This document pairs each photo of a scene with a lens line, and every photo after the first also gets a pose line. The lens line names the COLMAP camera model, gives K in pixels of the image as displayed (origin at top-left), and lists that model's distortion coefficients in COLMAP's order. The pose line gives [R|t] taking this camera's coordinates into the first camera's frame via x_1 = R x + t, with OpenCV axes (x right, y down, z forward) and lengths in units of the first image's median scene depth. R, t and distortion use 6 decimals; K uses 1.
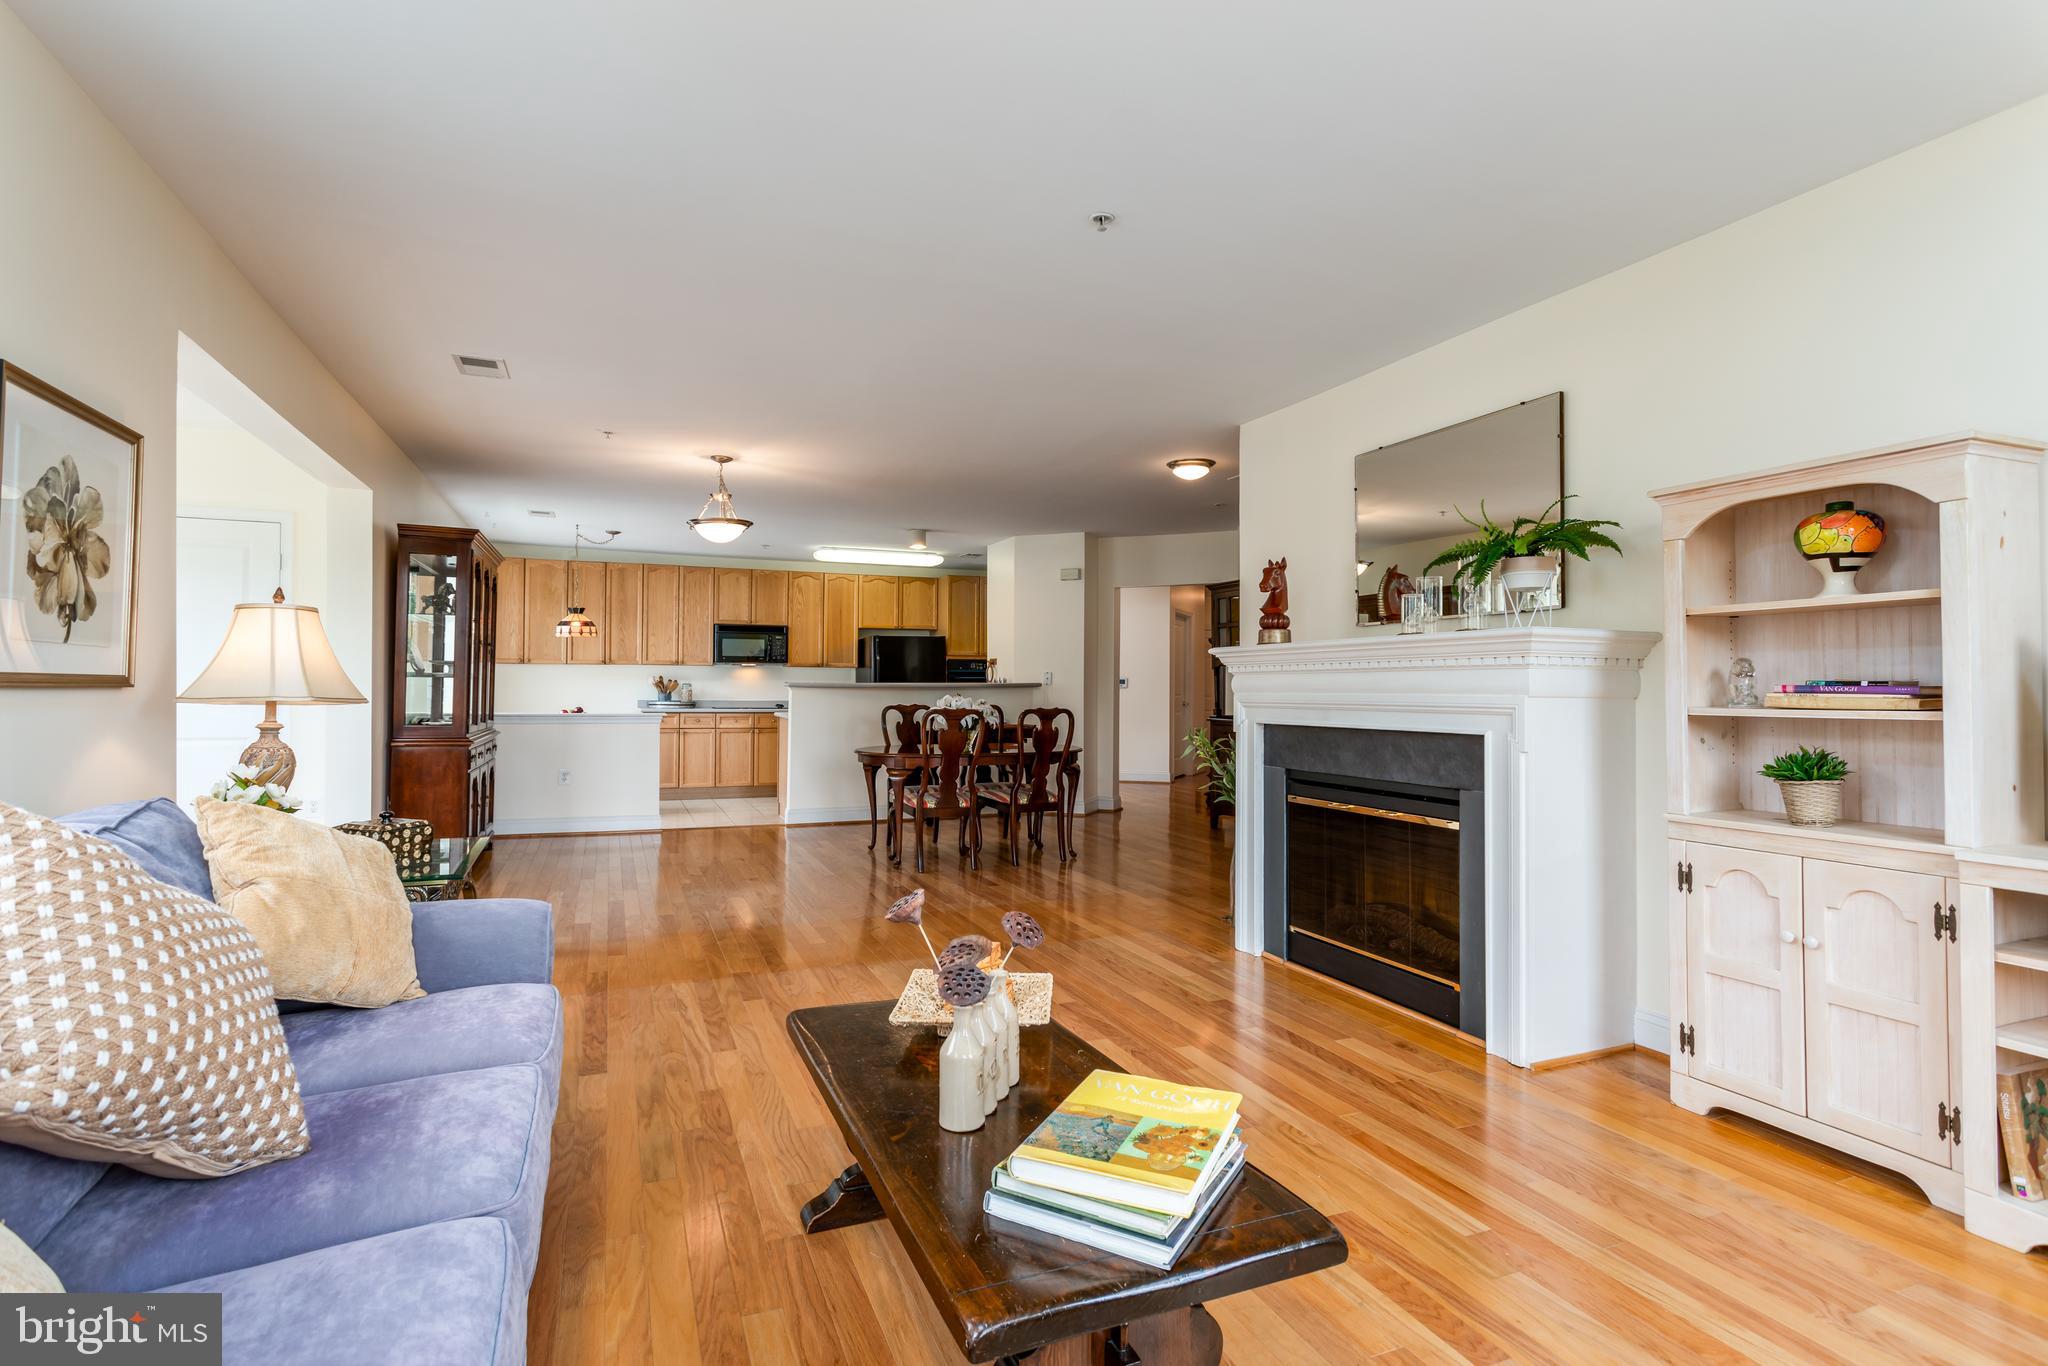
lens RADIAL K [[987.3, 0, 1023.1], [0, 987.3, 647.8], [0, 0, 1]] dist [0.000690, -0.000072]
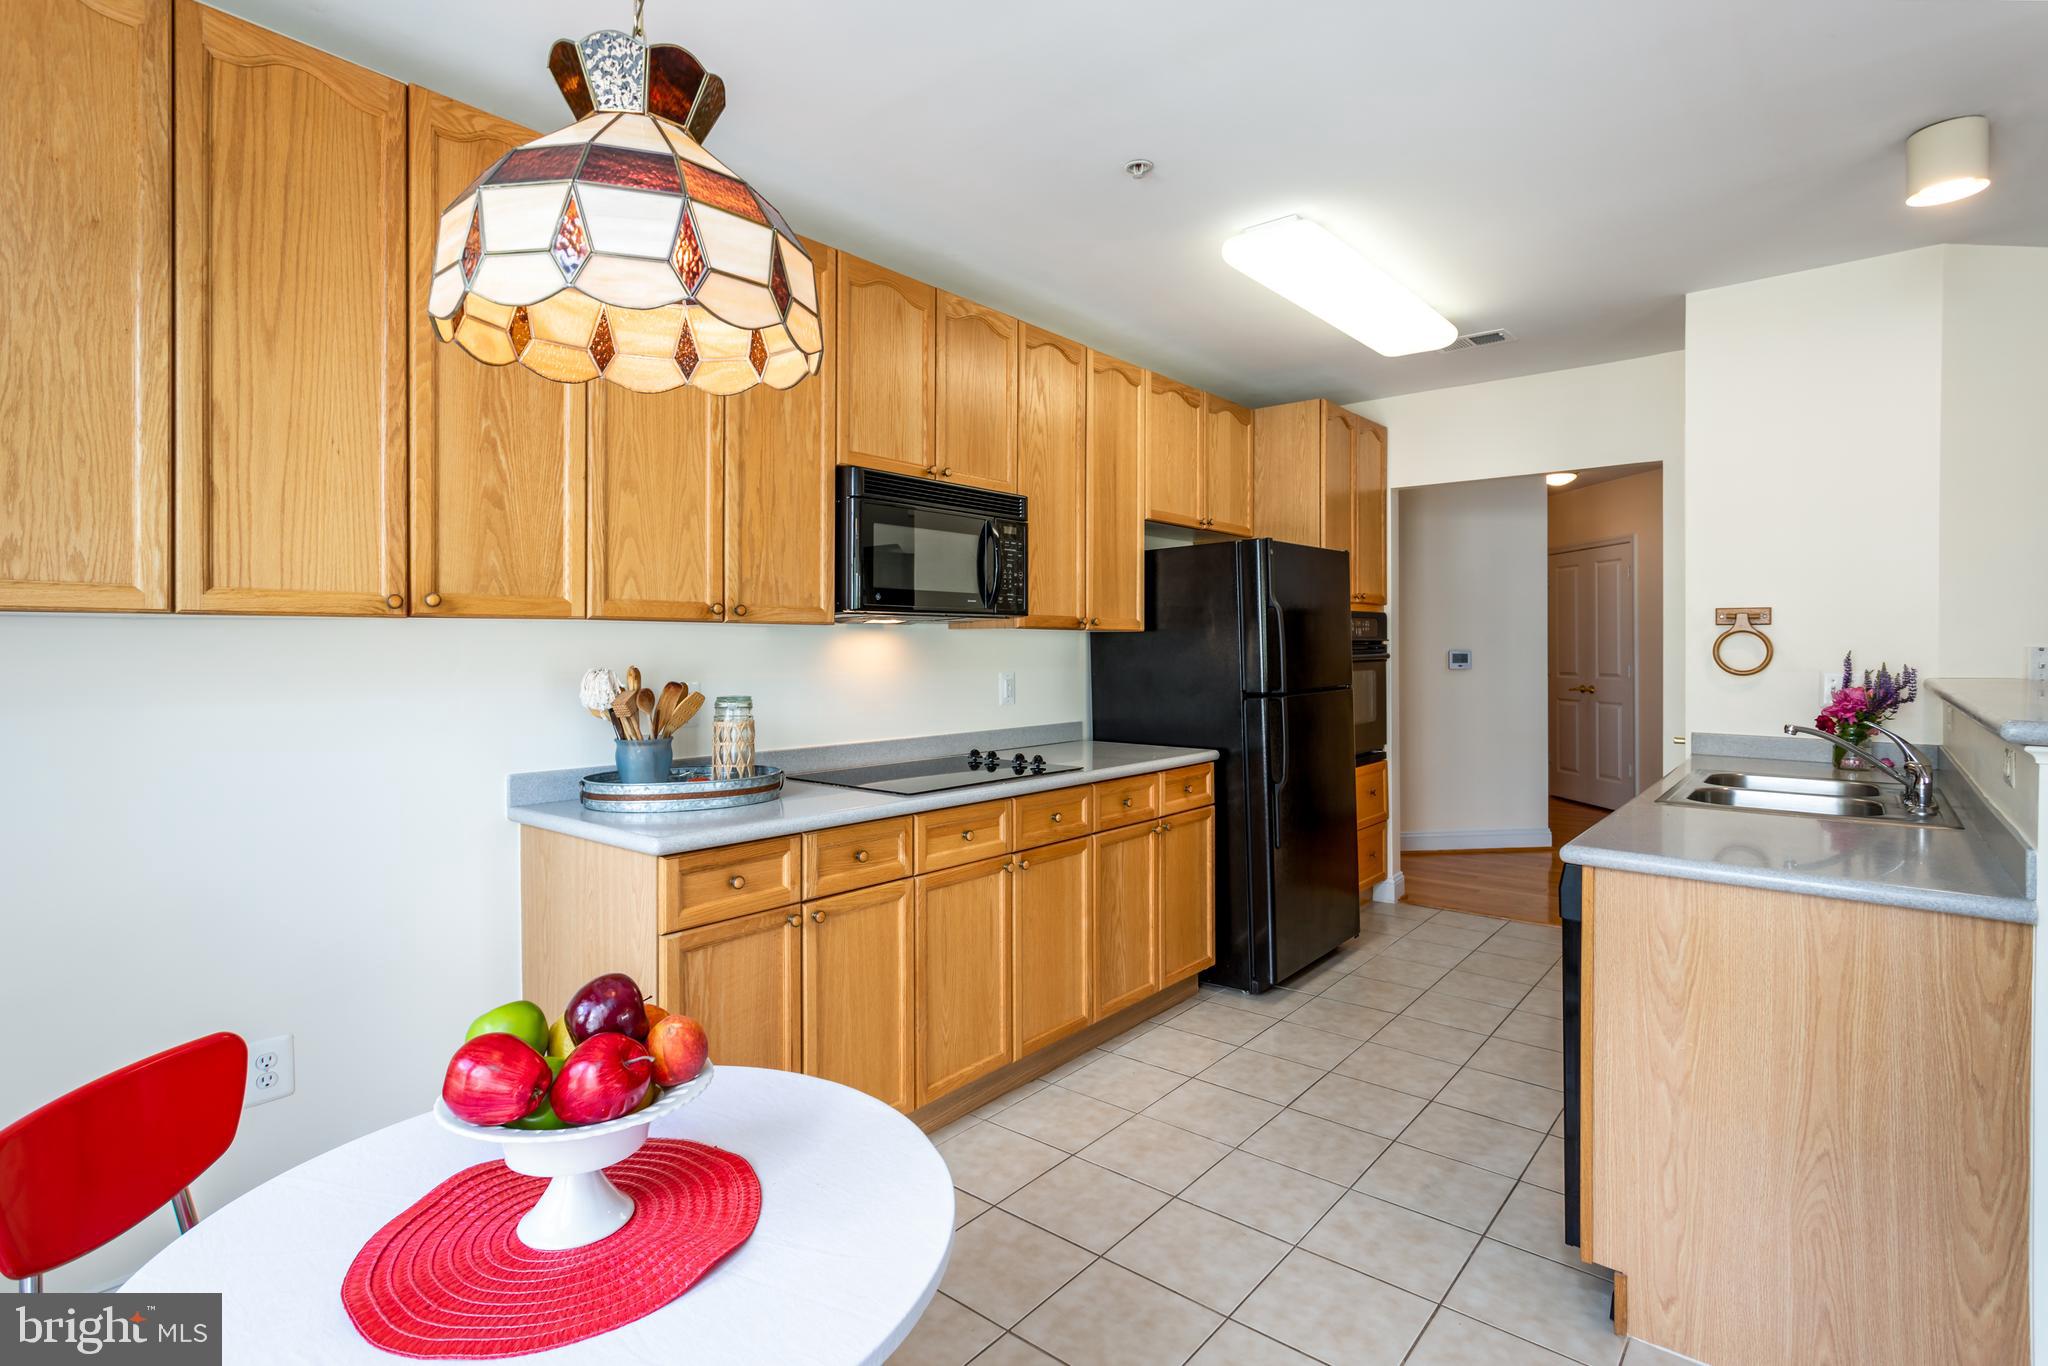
lens RADIAL K [[987.3, 0, 1023.1], [0, 987.3, 647.8], [0, 0, 1]] dist [0.000690, -0.000072]
pose [[0.887629, -0.013923, 0.460349, -0.392889], [-0.005049, 0.999189, 0.039955, 0.013621], [-0.460531, -0.037790, 0.886839, 0.754456]]
